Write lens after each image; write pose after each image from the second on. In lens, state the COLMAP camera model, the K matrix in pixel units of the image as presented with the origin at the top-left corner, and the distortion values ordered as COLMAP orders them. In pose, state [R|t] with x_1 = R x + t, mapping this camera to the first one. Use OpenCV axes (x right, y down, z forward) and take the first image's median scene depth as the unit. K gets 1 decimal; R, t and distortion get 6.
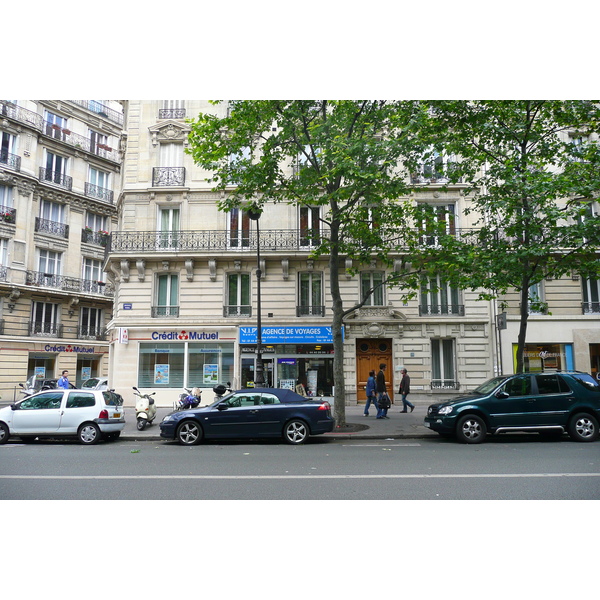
lens RADIAL K [[497.3, 0, 300.0], [0, 497.3, 300.0], [0, 0, 1]] dist [0.008845, 0.006747]
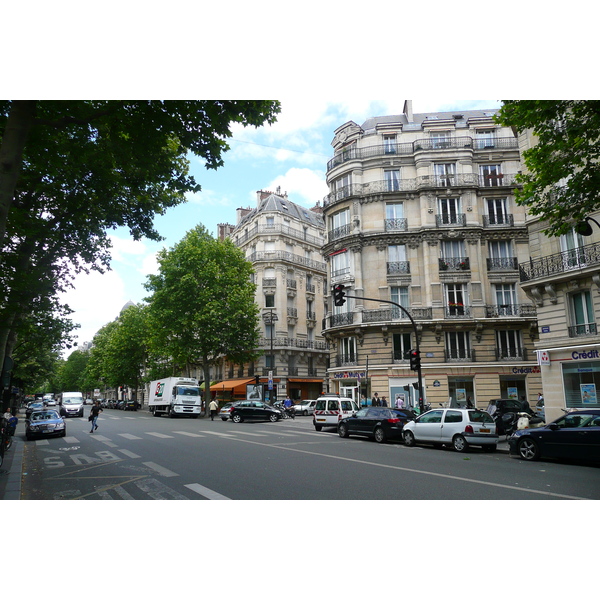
lens RADIAL K [[497.3, 0, 300.0], [0, 497.3, 300.0], [0, 0, 1]] dist [0.008845, 0.006747]
pose [[0.531396, -0.169582, -0.829976, 0.252880], [0.141051, 0.983794, -0.110702, -0.004789], [0.835298, -0.058242, 0.546703, -0.007104]]
